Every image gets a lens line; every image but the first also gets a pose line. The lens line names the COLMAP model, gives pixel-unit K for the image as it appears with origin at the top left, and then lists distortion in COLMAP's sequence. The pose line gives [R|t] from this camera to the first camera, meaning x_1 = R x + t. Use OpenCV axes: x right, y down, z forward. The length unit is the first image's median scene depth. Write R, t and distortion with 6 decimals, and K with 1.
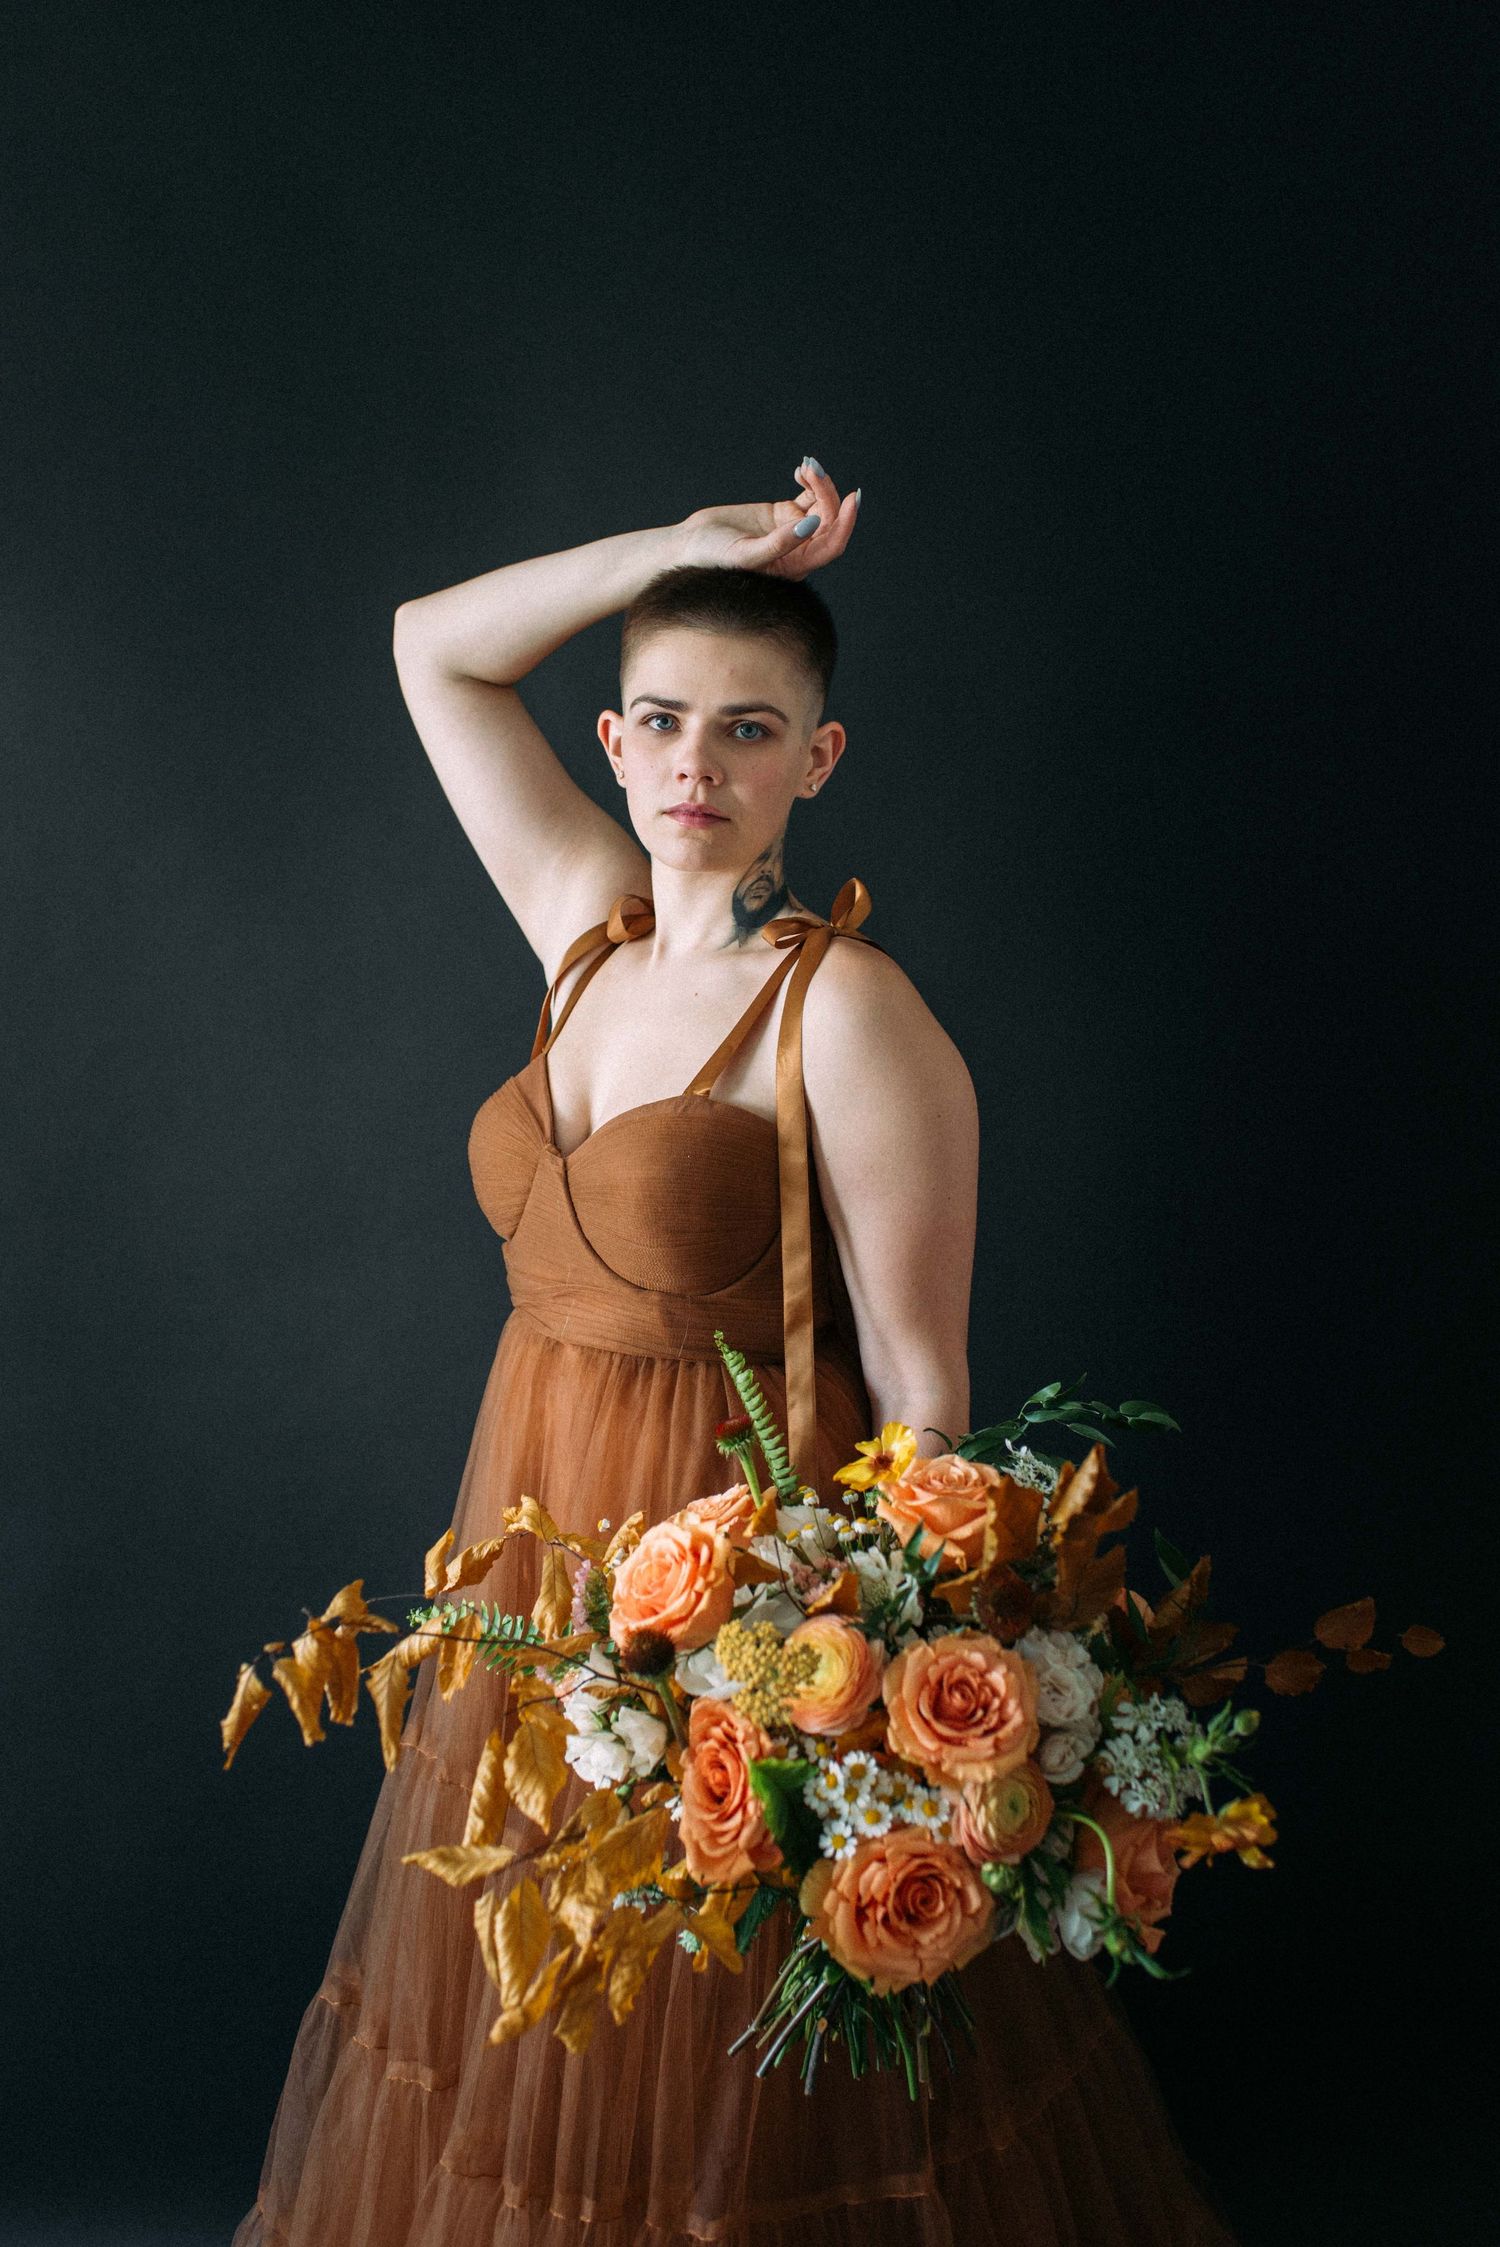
lens RADIAL K [[2237.9, 0, 750.0], [0, 2237.9, 1123.5], [0, 0, 1]] dist [0.014269, 0.011827]
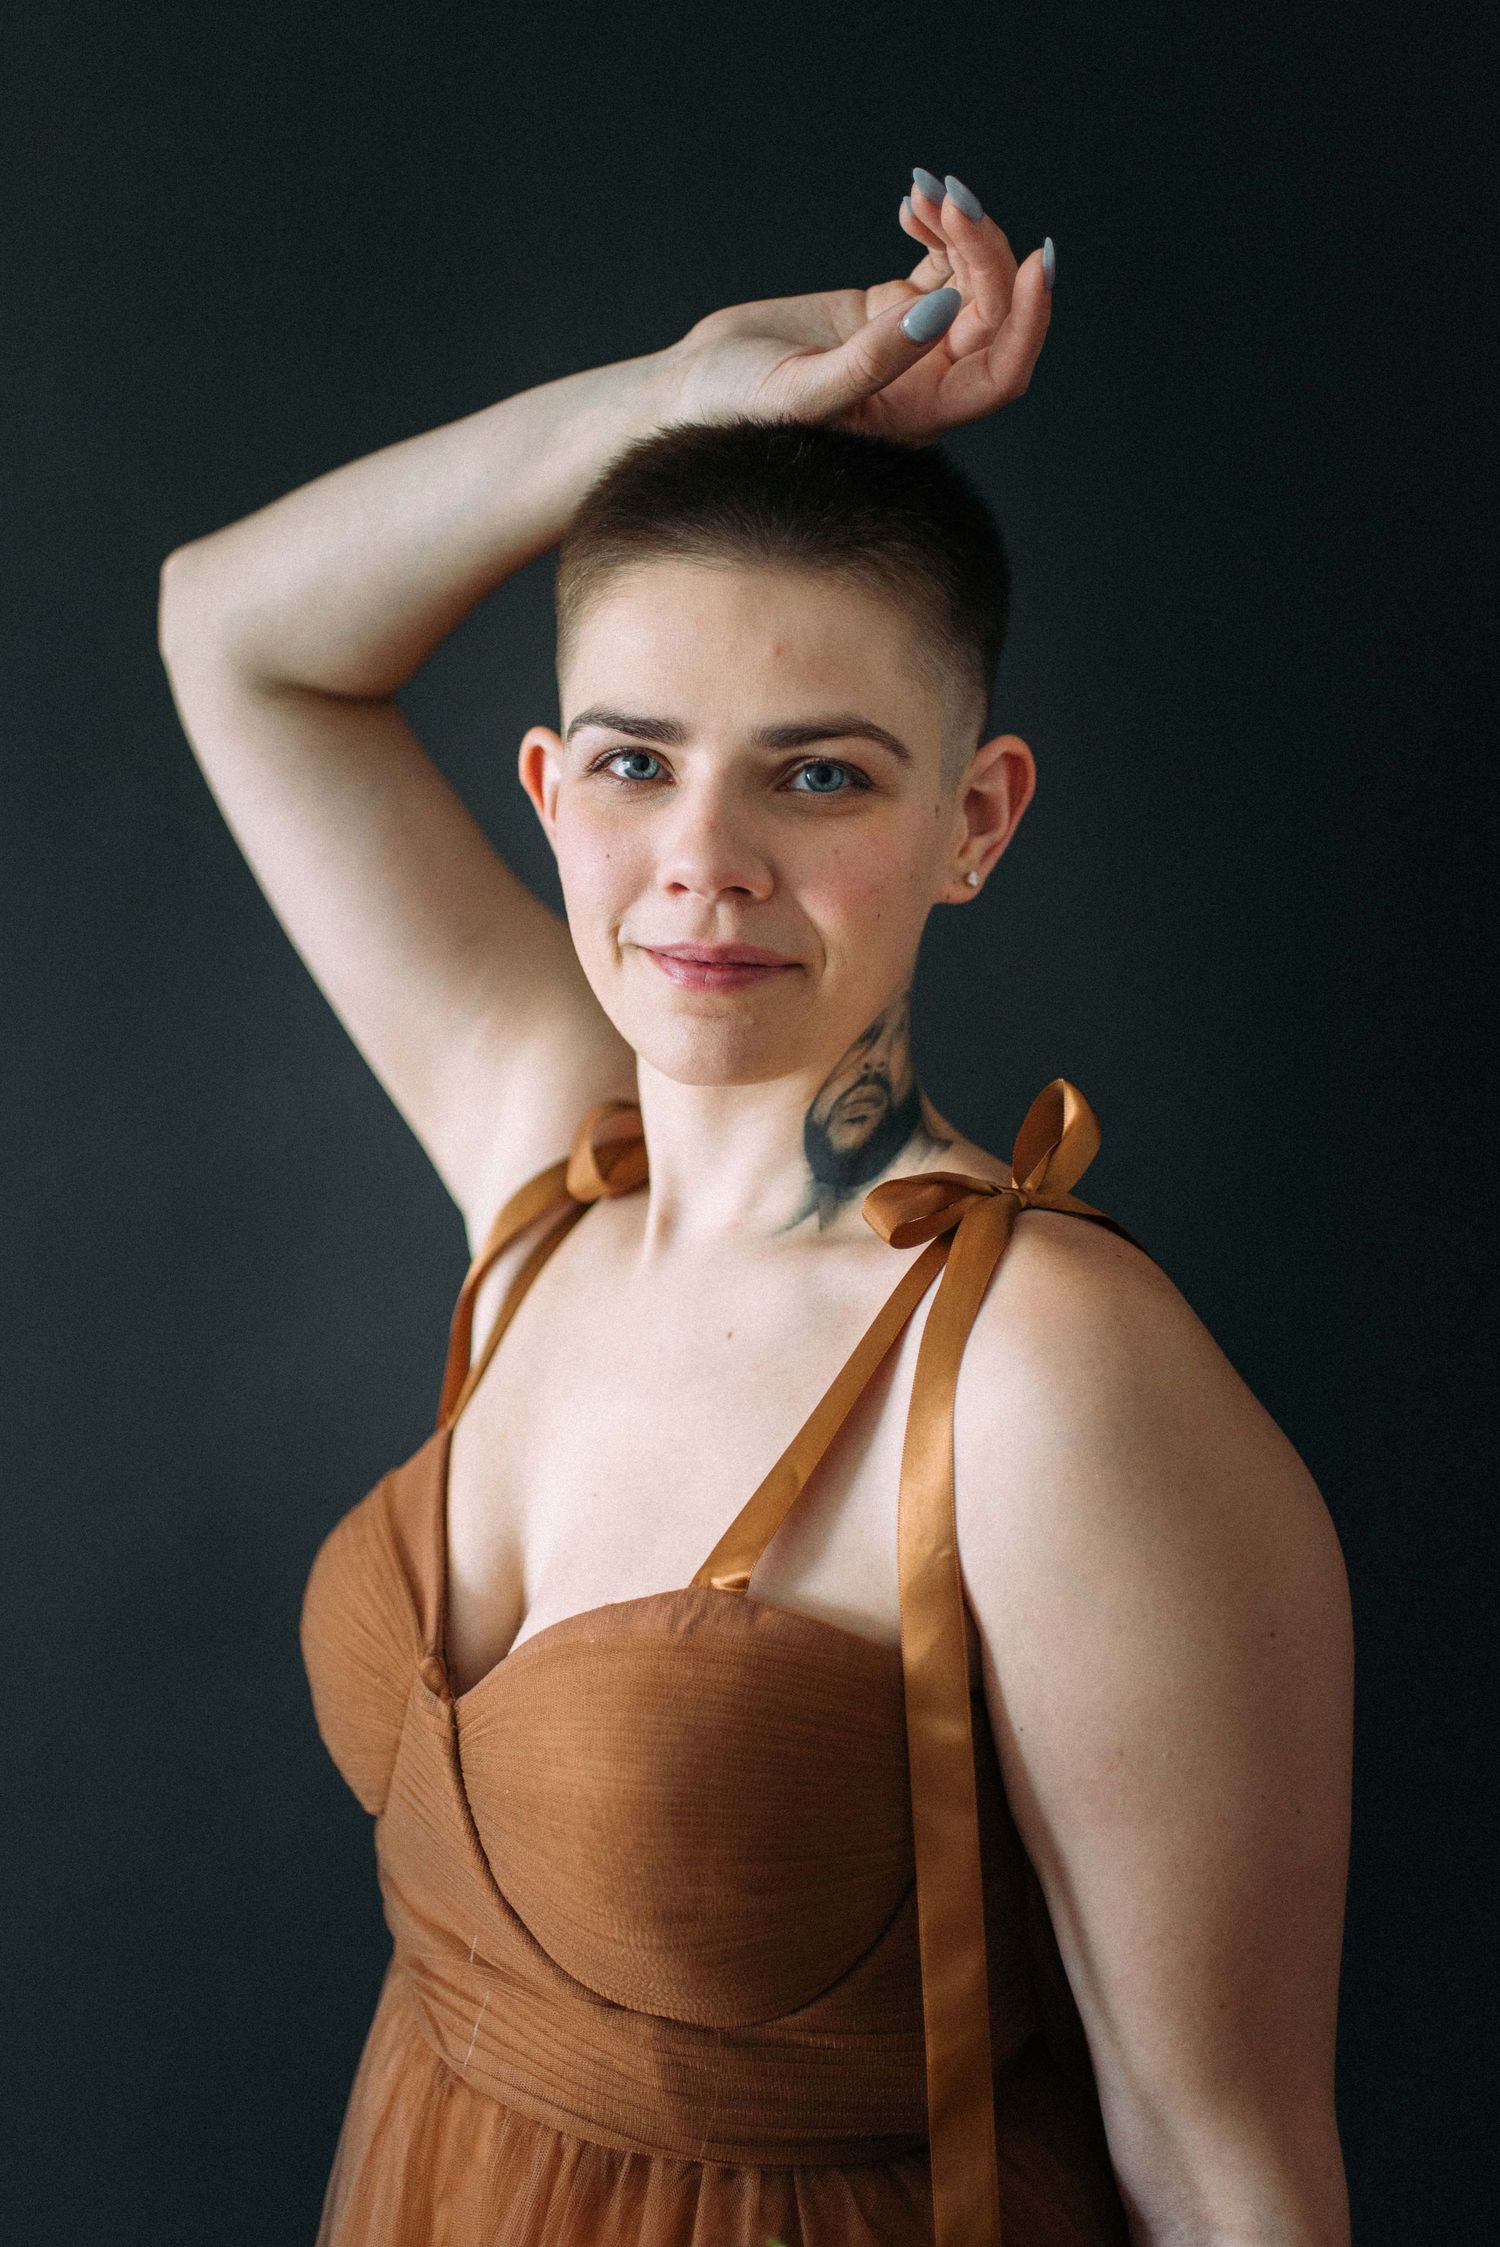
lens RADIAL K [[2237.9, 0, 750.0], [0, 2237.9, 1123.5], [0, 0, 1]] dist [0.014269, 0.011827]
pose [[0.995026, -0.026850, -0.095932, 0.026980], [0.027223, 0.999626, 0.002579, -0.104112], [0.095827, -0.005177, 0.995385, 0.531763]]
